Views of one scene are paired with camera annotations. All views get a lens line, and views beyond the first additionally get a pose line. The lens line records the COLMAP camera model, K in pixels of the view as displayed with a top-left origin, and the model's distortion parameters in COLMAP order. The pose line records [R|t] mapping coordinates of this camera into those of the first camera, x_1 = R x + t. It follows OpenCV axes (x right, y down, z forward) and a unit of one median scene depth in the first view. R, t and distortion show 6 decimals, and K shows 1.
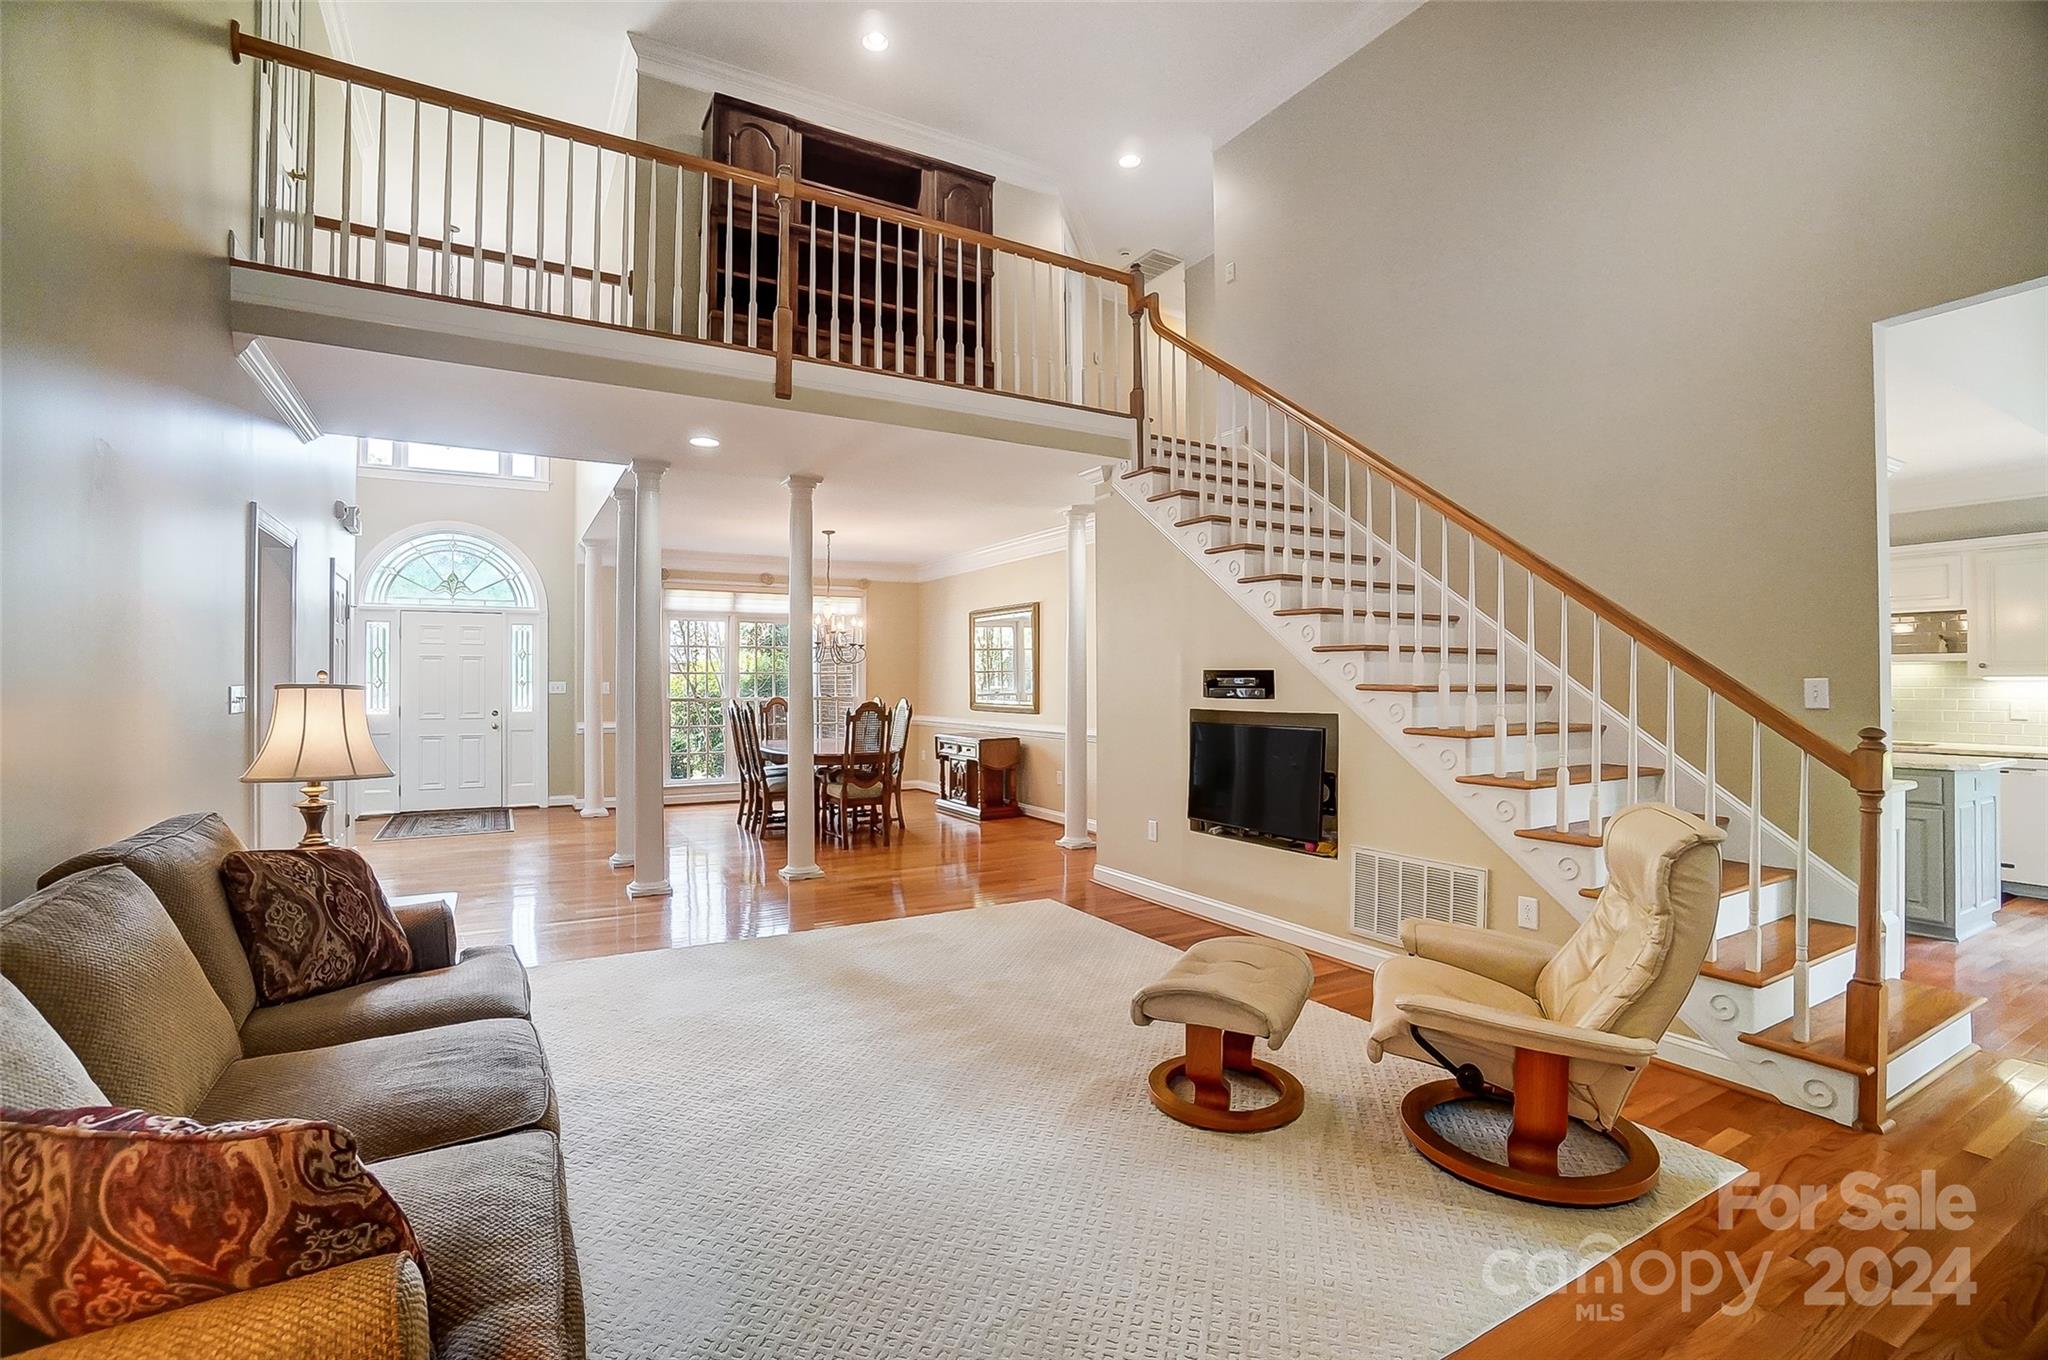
lens RADIAL K [[898.8, 0, 1016.7], [0, 898.8, 676.3], [0, 0, 1]] dist [-0.059252, 0.000323]
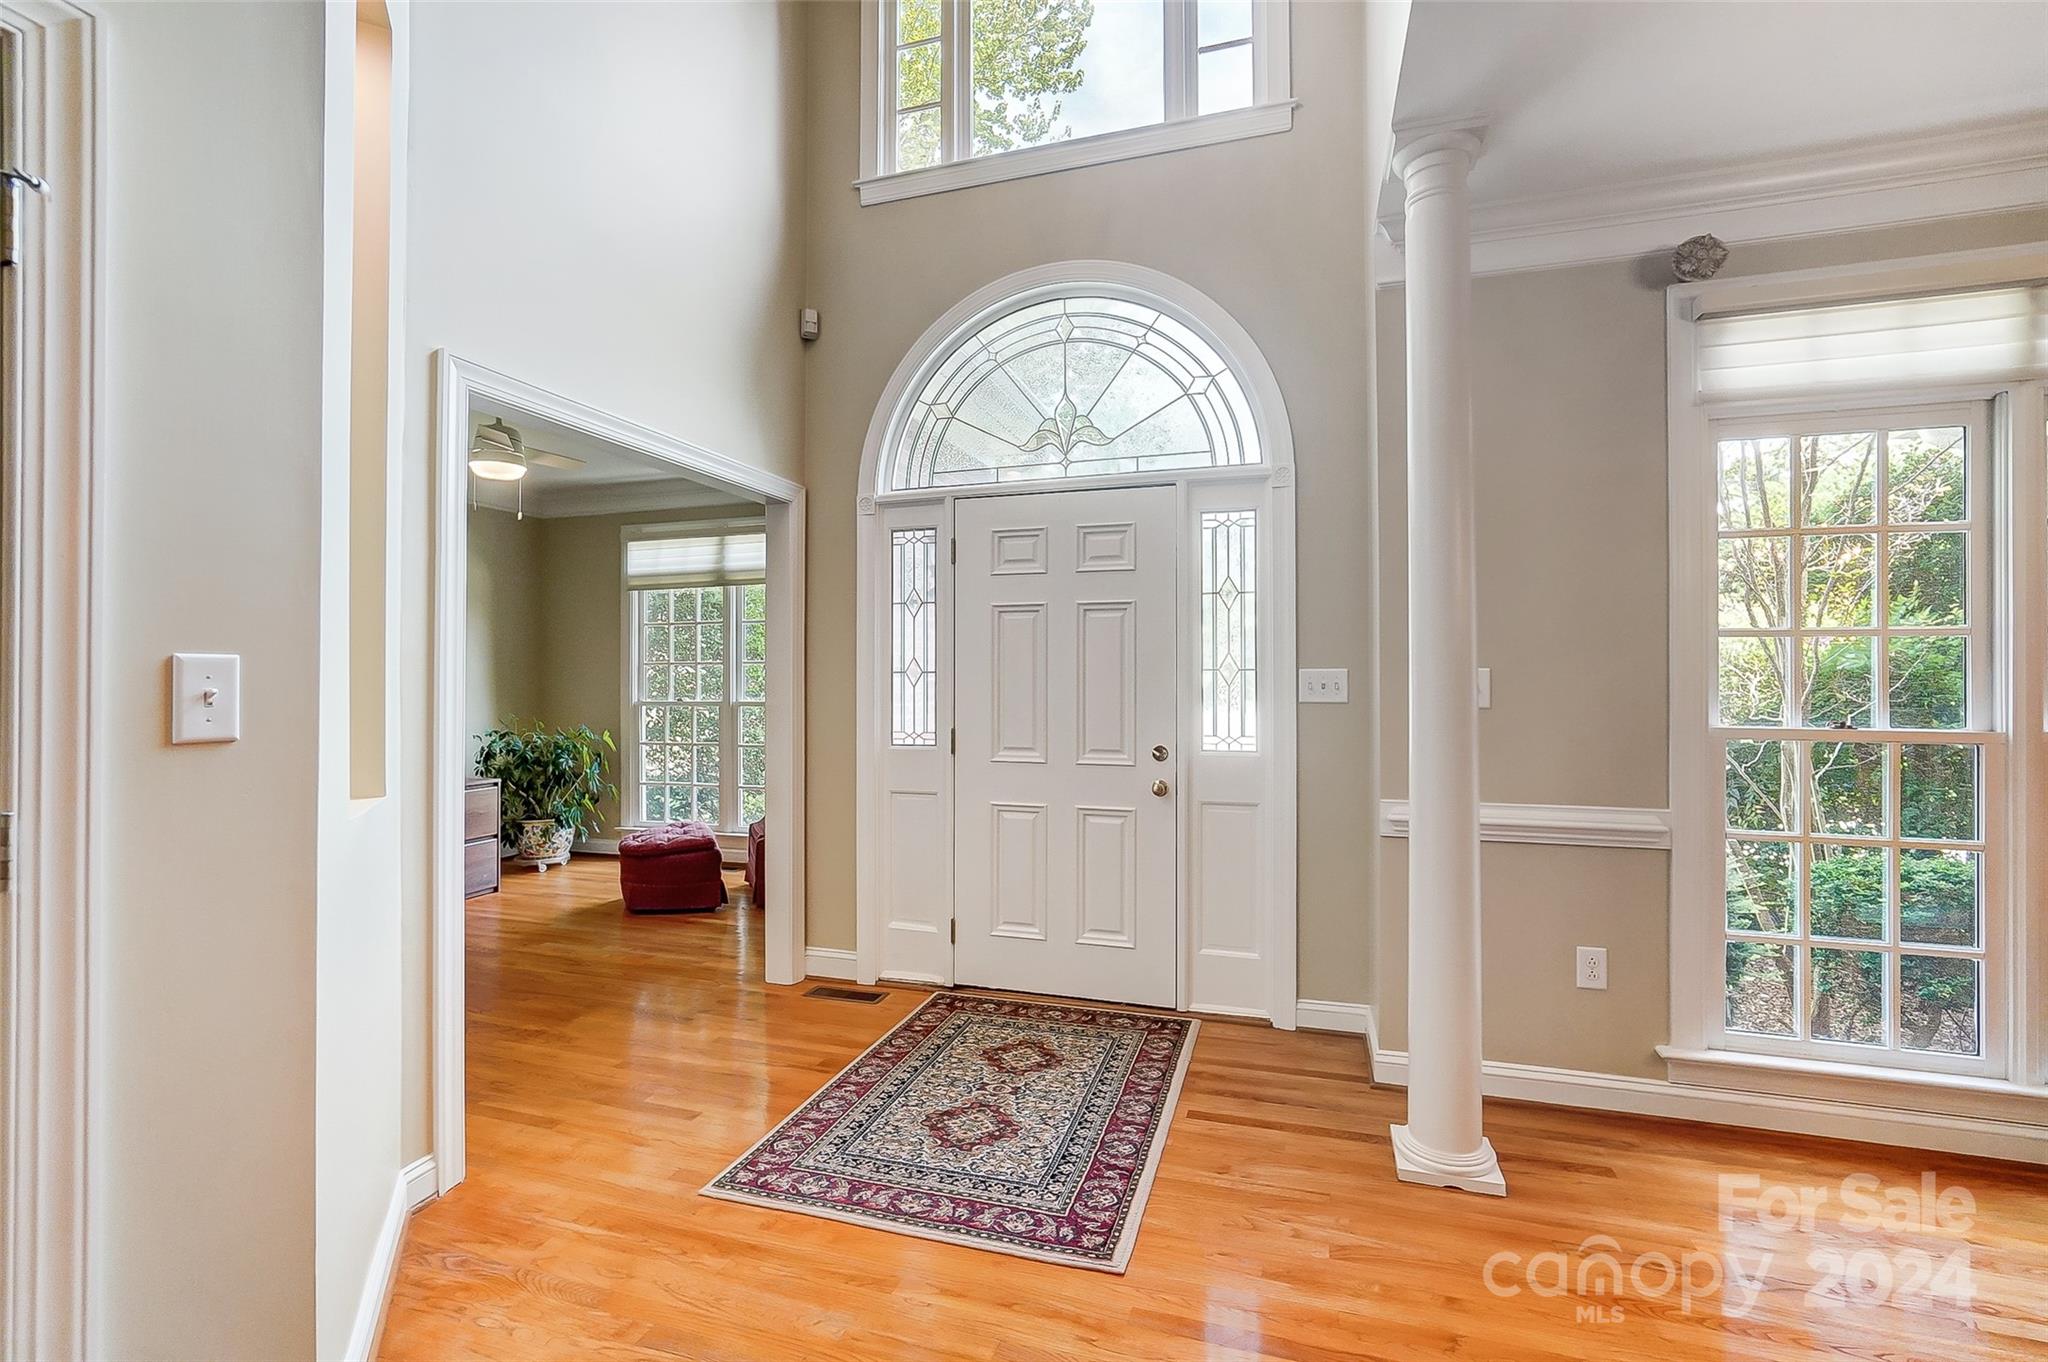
lens RADIAL K [[903.6, 0, 1011.8], [0, 903.6, 670.7], [0, 0, 1]] dist [-0.039897, 0.000103]
pose [[0.668792, -0.006958, -0.743417, -0.351920], [0.006912, 0.999971, -0.003140, 0.007904], [0.743418, -0.003038, 0.668821, 0.698719]]
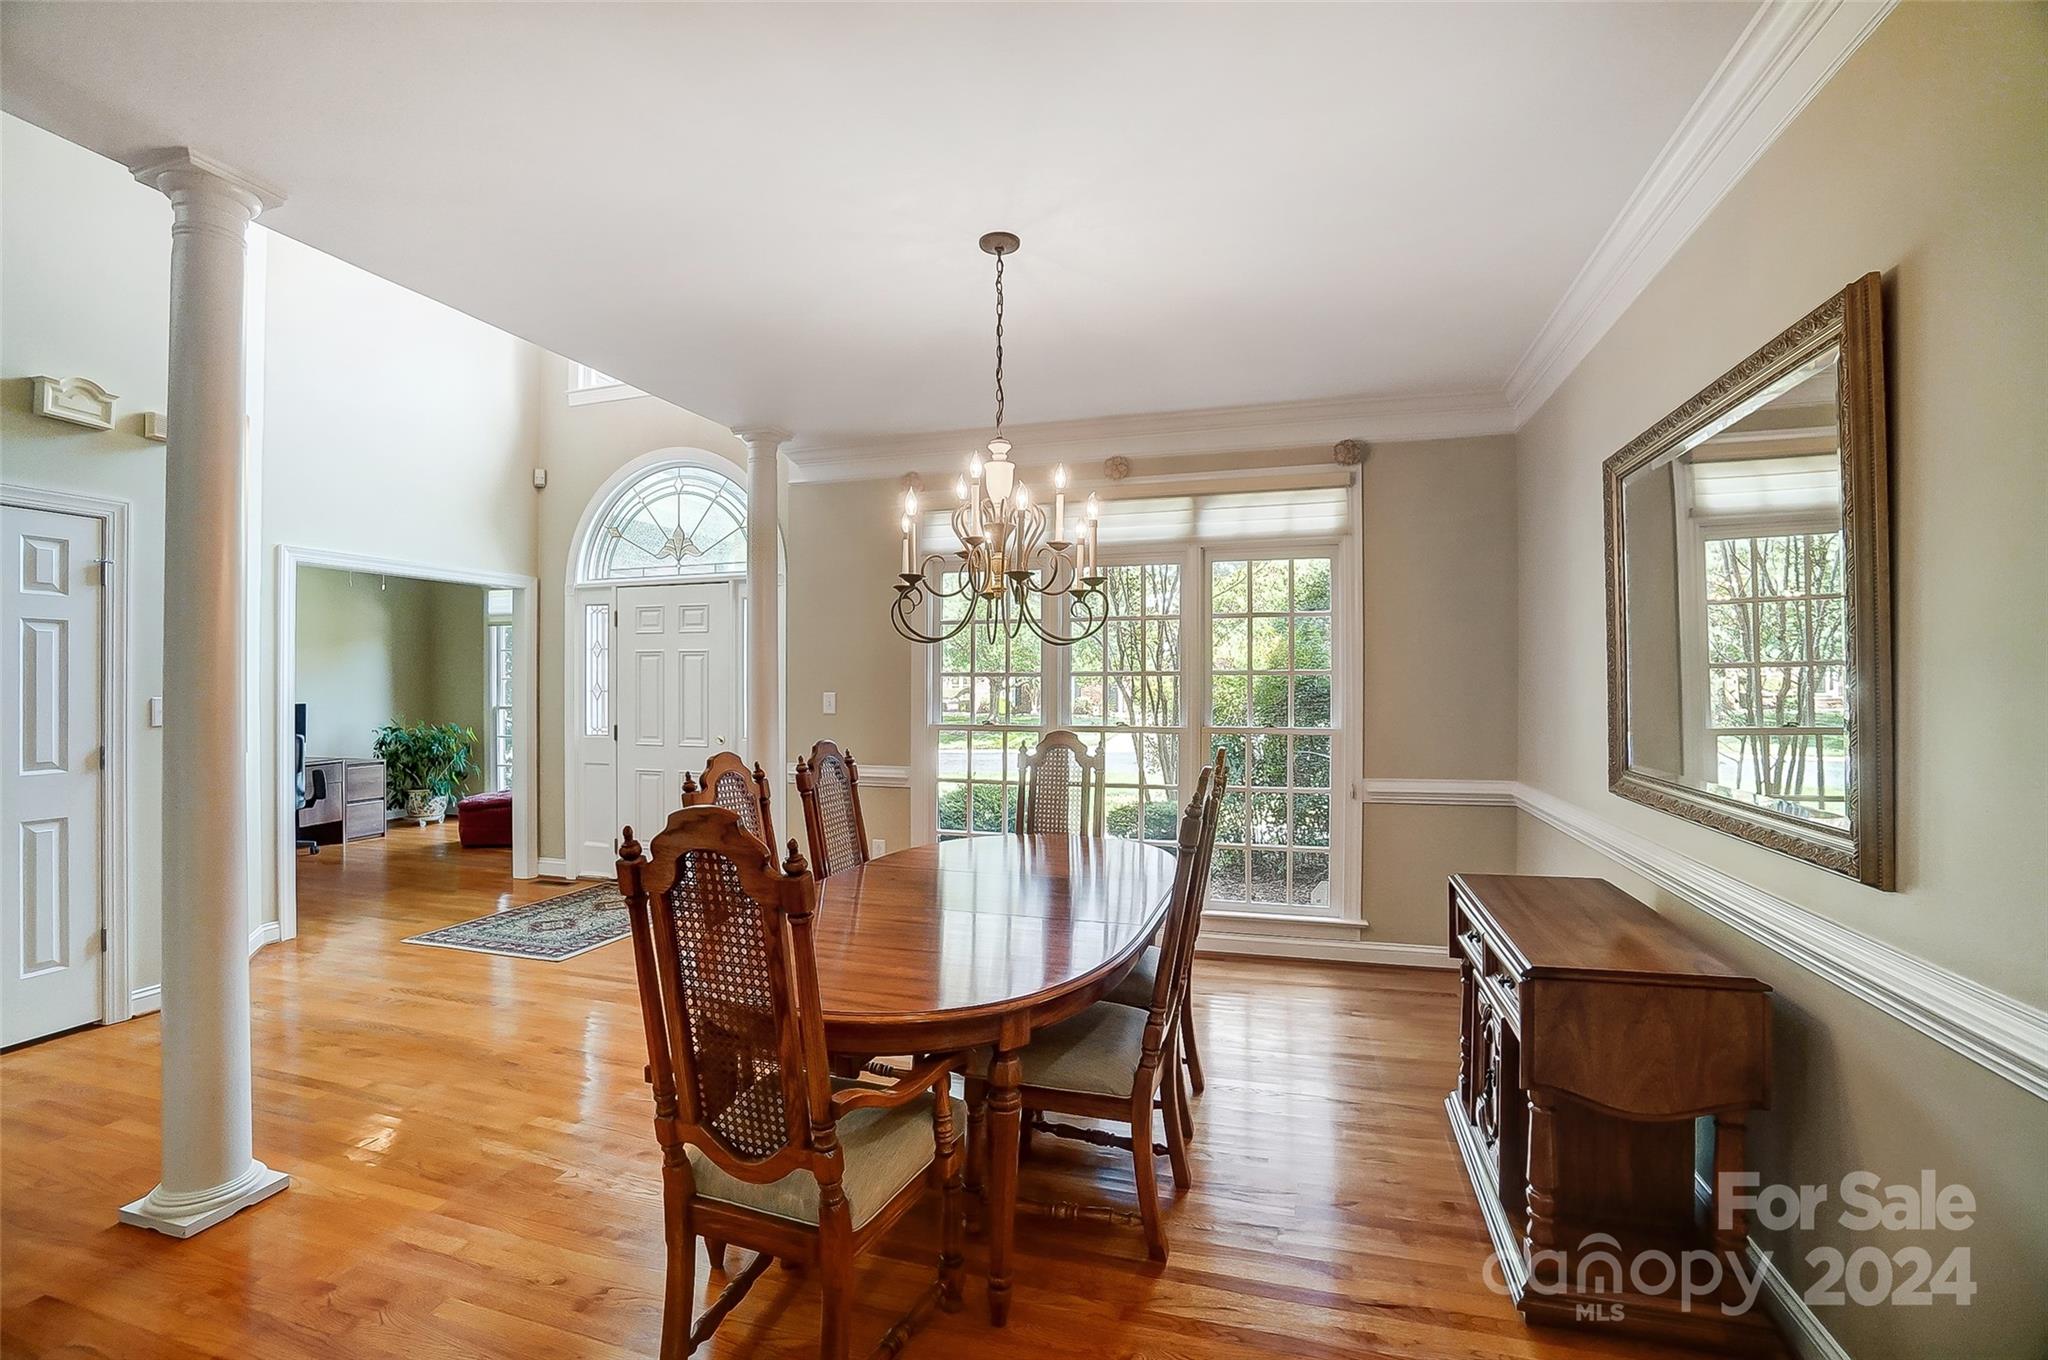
lens RADIAL K [[898.8, 0, 1016.7], [0, 898.8, 676.3], [0, 0, 1]] dist [-0.059252, 0.000323]
pose [[0.674937, -0.003157, -0.737869, 0.028870], [0.005614, 0.999984, 0.000856, -0.003111], [0.737854, -0.004720, 0.674943, 0.723604]]
